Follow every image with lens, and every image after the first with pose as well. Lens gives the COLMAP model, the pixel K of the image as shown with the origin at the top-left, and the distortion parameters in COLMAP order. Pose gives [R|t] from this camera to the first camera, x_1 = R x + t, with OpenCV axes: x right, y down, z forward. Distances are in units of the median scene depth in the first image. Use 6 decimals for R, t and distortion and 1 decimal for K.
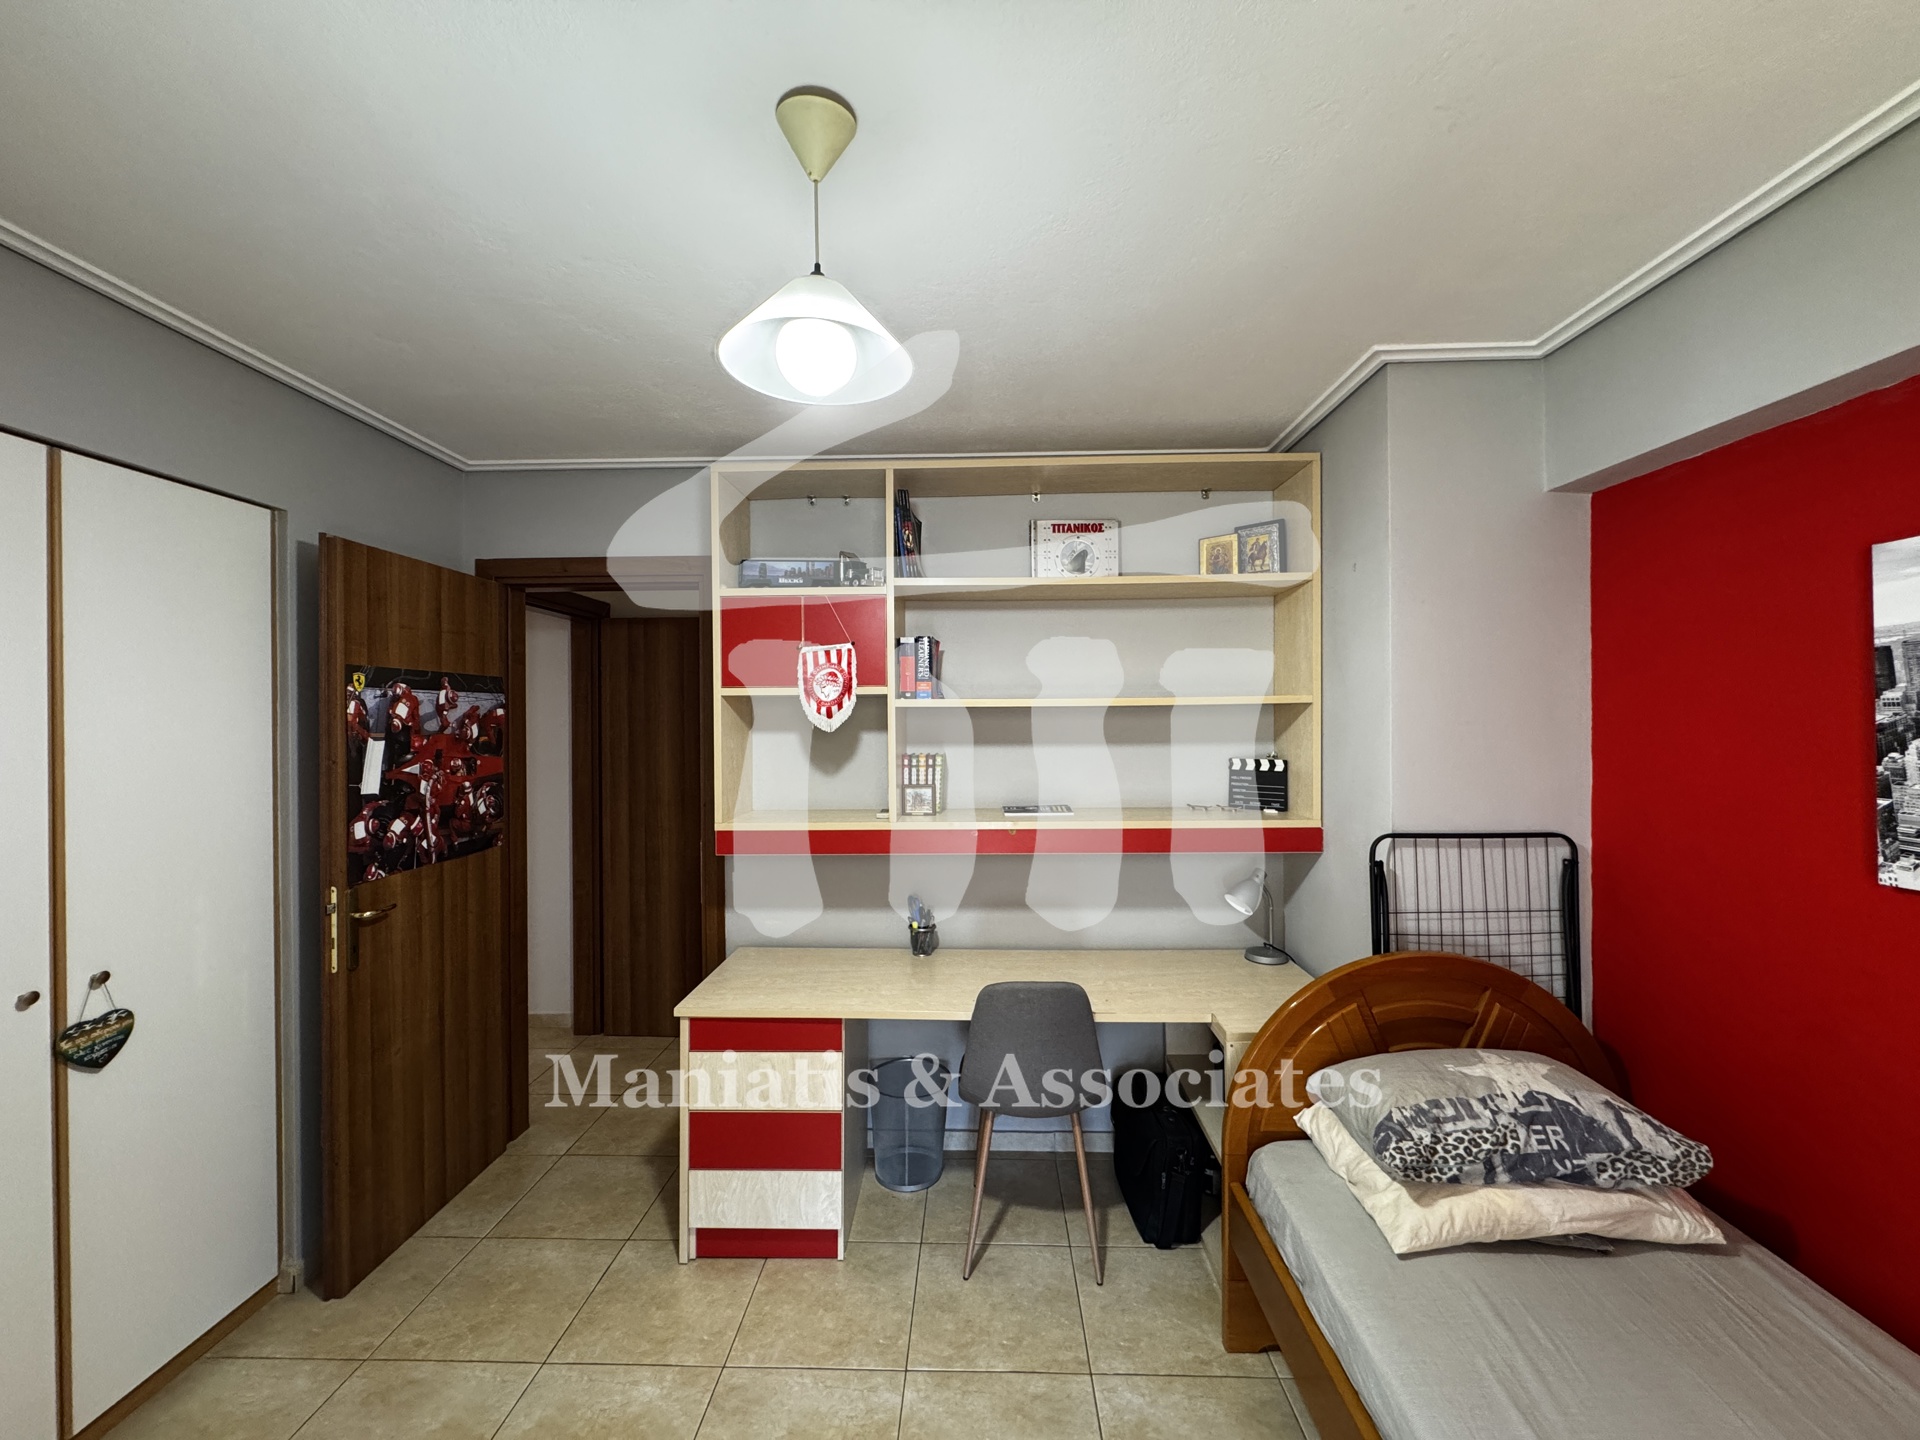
lens RADIAL K [[755.9, 0, 967.4], [0, 755.9, 721.6], [0, 0, 1]] dist [-0.001378, -0.000194]
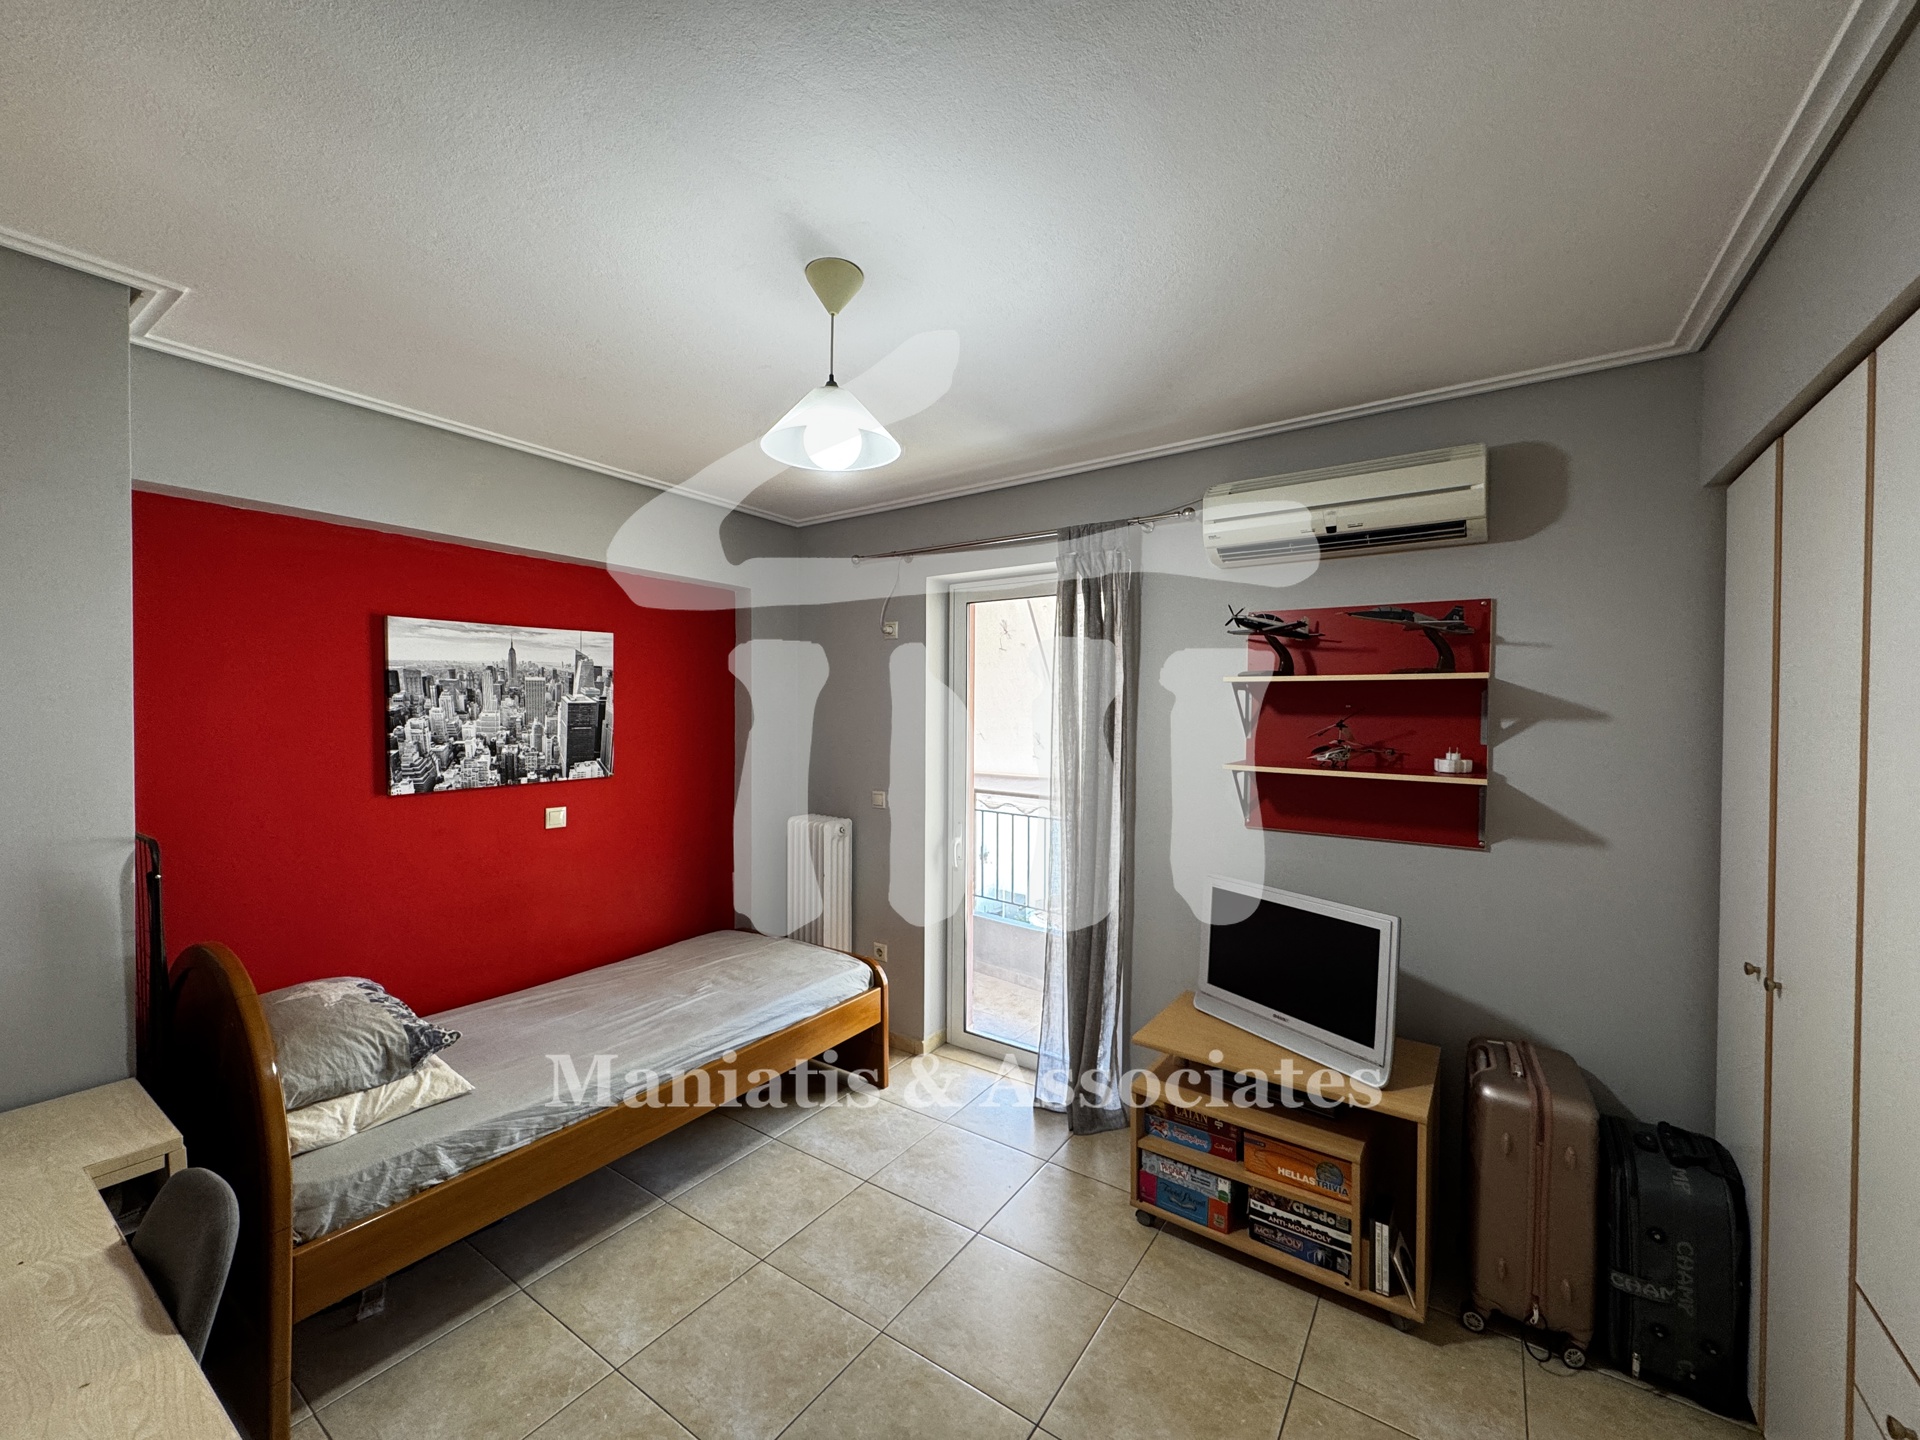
lens RADIAL K [[760.8, 0, 961.3], [0, 760.8, 720.3], [0, 0, 1]] dist [-0.002228, 0.000783]
pose [[-0.840137, -0.006831, 0.542331, -0.617656], [0.000802, 0.999904, 0.013837, 0.000633], [-0.542373, 0.012060, -0.840051, 1.095173]]
